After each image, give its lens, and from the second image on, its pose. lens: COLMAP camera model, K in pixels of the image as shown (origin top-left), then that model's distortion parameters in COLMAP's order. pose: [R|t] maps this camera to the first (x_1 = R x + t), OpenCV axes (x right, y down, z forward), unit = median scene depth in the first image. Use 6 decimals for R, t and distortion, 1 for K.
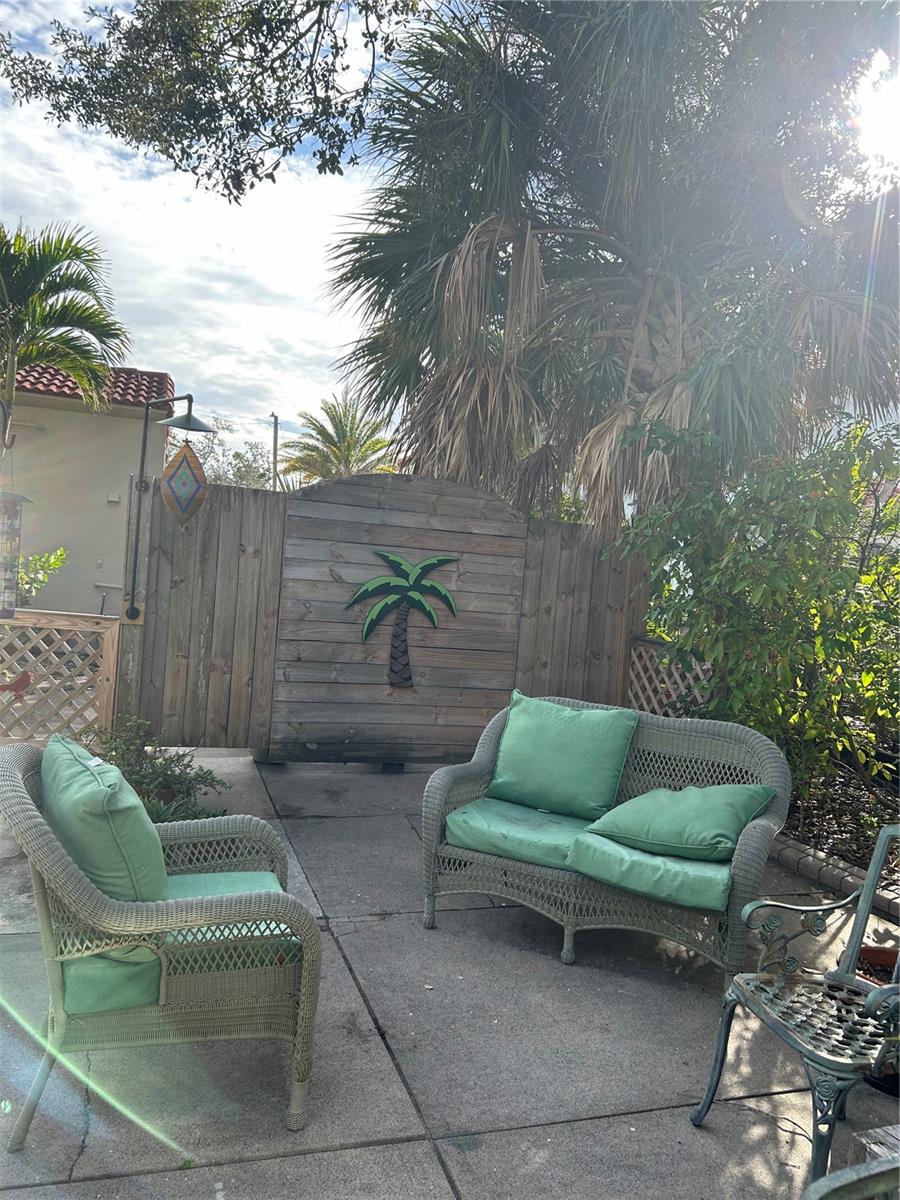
lens RADIAL K [[892.2, 0, 447.6], [0, 892.2, 624.6], [0, 0, 1]] dist [0.007855, -0.010497]
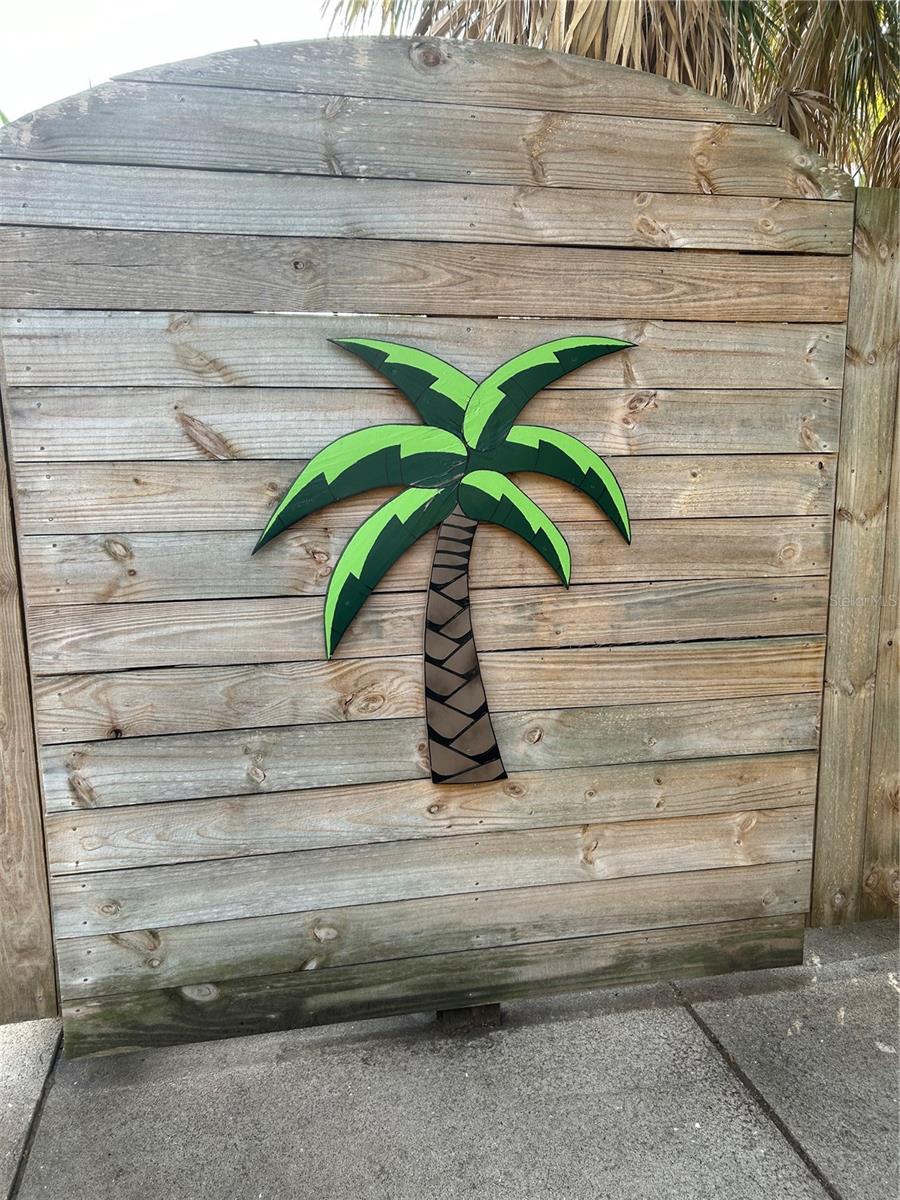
lens RADIAL K [[892.2, 0, 447.6], [0, 892.2, 624.6], [0, 0, 1]] dist [0.007855, -0.010497]
pose [[0.989744, -0.069800, -0.124638, -0.016706], [0.084870, 0.989139, 0.120008, -0.022996], [0.114908, -0.129355, 0.984918, 0.702864]]
